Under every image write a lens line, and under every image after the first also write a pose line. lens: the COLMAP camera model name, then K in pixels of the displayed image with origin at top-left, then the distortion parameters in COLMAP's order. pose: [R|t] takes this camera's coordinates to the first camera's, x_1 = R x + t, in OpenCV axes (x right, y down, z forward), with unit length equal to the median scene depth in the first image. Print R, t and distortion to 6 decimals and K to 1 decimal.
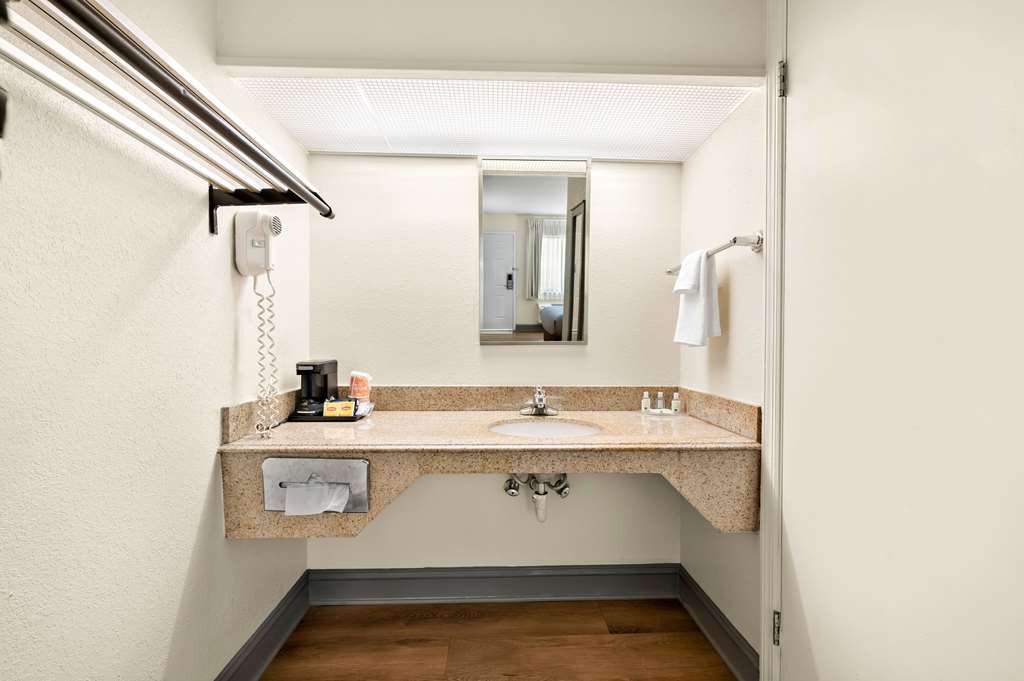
lens RADIAL K [[413.4, 0, 512.0], [0, 413.4, 340.5], [0, 0, 1]] dist [-0.000313, -0.000054]
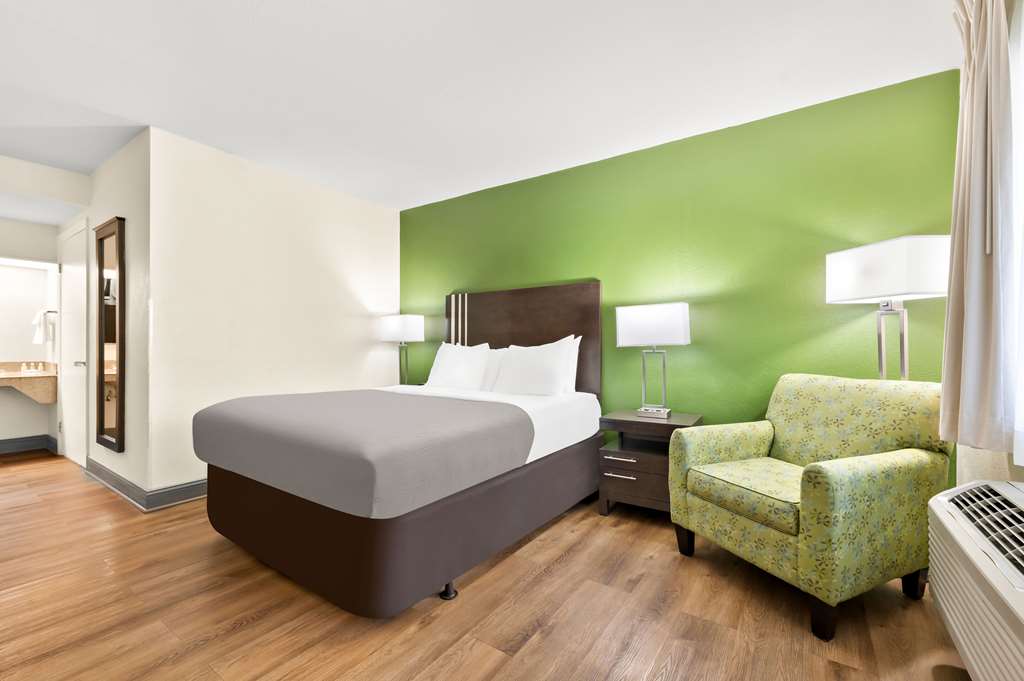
lens RADIAL K [[435.5, 0, 512.0], [0, 435.5, 340.5], [0, 0, 1]] dist [-0.000602, -0.000217]
pose [[0.607622, -0.002004, 0.794224, 0.041824], [-0.007200, 0.999942, 0.008031, -0.057566], [-0.794193, -0.010598, 0.607573, -3.183306]]
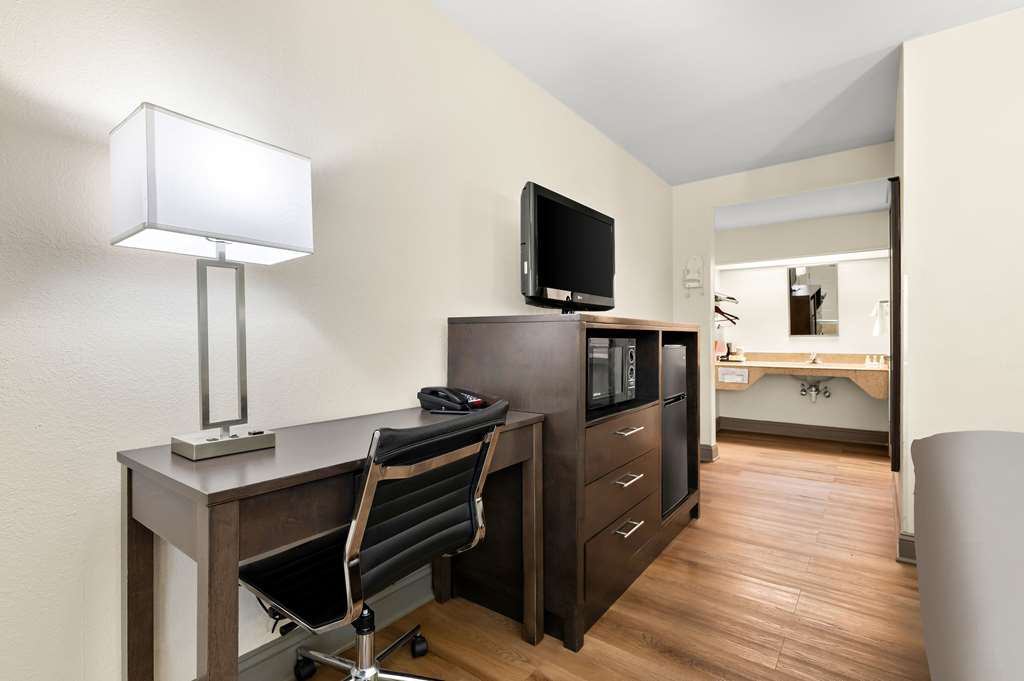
lens RADIAL K [[490.7, 0, 512.0], [0, 490.7, 340.5], [0, 0, 1]] dist [0.021862, 0.000044]
pose [[0.776205, -0.006406, -0.630449, 0.605447], [0.020370, 0.999681, 0.014922, -0.055213], [0.630152, -0.024425, 0.776088, -2.849282]]
